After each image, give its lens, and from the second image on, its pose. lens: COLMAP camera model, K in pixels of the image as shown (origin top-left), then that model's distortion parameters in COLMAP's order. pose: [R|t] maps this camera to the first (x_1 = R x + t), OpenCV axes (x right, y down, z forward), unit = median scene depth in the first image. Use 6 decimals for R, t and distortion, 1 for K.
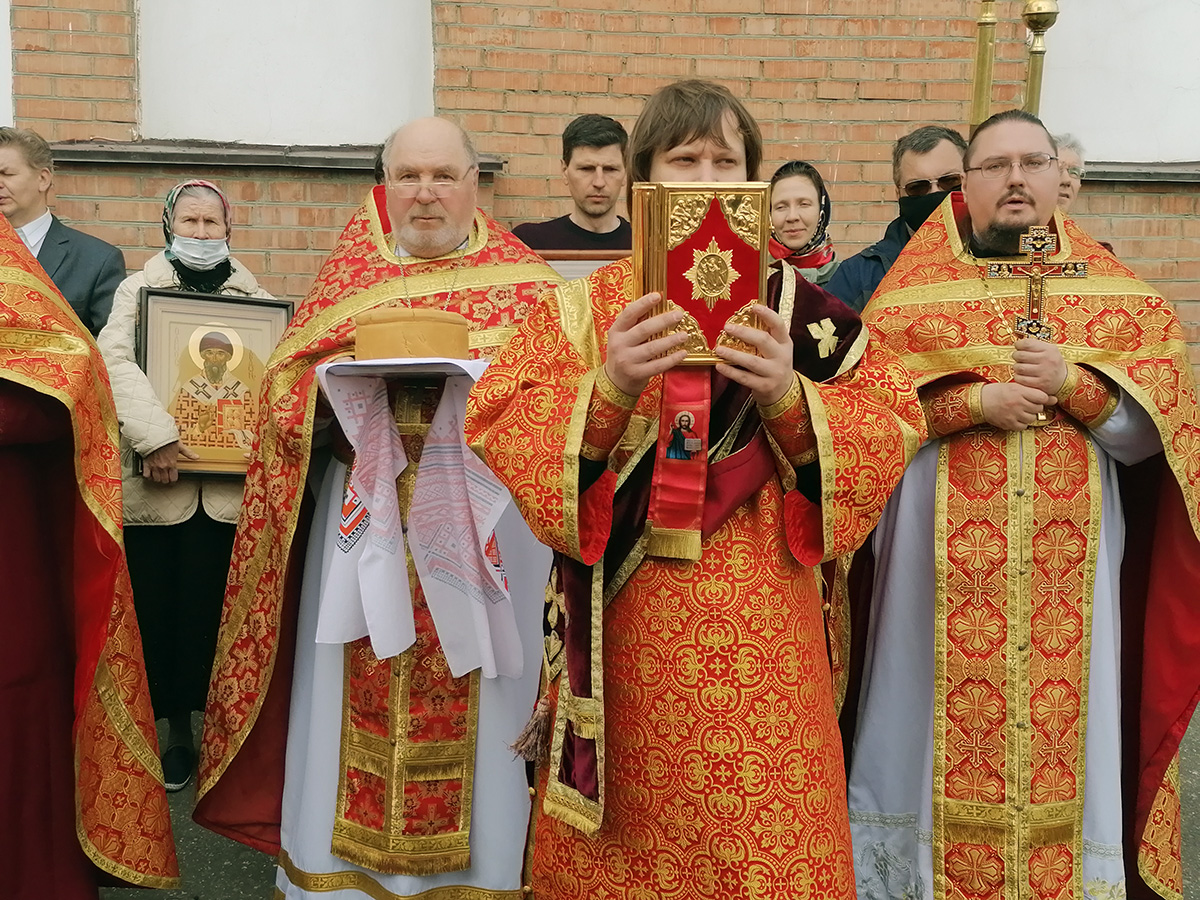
lens RADIAL K [[1413.6, 0, 600.0], [0, 1413.6, 450.0], [0, 0, 1]] dist [0.108796, 0.045802]
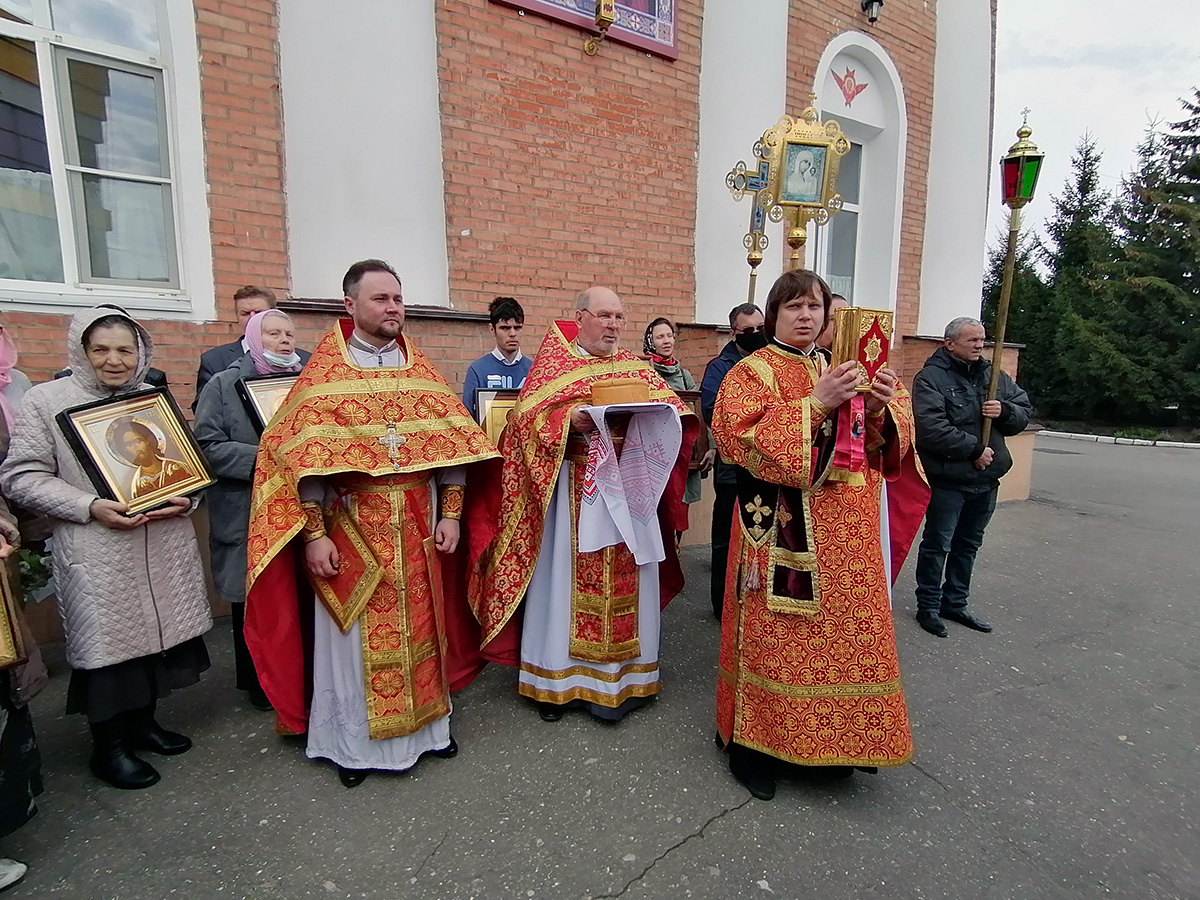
lens RADIAL K [[639.2, 0, 572.4], [0, 639.2, 456.3], [0, 0, 1]] dist [0.060172, 0.020613]
pose [[0.930255, -0.049004, 0.363627, -0.480169], [0.052809, 0.998605, -0.000522, 0.006075], [-0.363094, 0.019688, 0.931544, 0.169313]]
